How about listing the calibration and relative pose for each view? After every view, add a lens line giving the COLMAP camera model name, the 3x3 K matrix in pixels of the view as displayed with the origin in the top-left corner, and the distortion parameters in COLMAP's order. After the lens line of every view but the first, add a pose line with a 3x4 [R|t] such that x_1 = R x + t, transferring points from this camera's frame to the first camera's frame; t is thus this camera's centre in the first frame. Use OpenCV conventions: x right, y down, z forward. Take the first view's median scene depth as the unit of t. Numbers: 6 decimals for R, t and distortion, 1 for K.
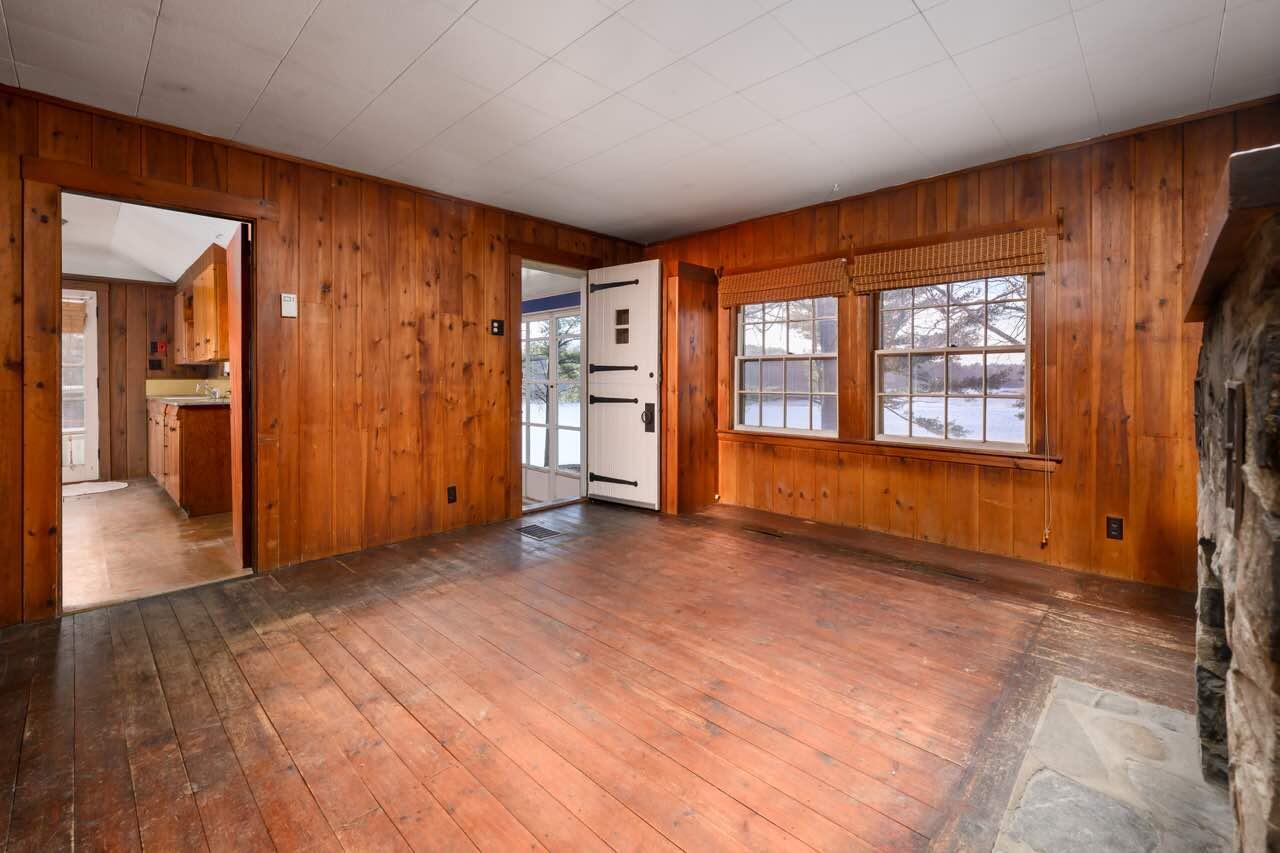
lens RADIAL K [[540.7, 0, 640.2], [0, 540.7, 378.2], [0, 0, 1]] dist [-0.000658, 0.000032]
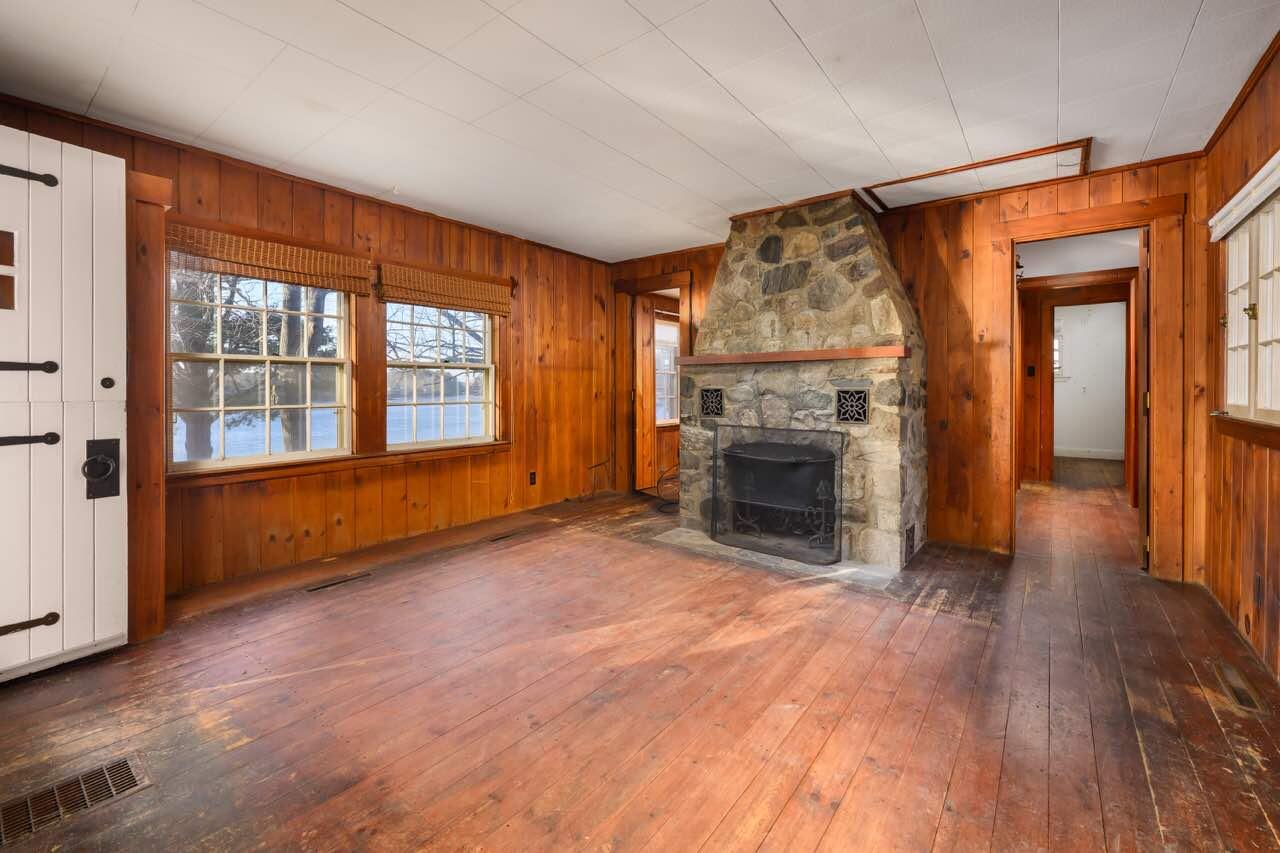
lens RADIAL K [[527.9, 0, 639.9], [0, 527.9, 388.3], [0, 0, 1]] dist [0.000088, -0.000138]
pose [[-0.100922, 0.000290, 0.994894, -0.761580], [0.002326, 0.999997, -0.000055, 0.000885], [-0.994892, 0.002309, -0.100923, 0.824479]]
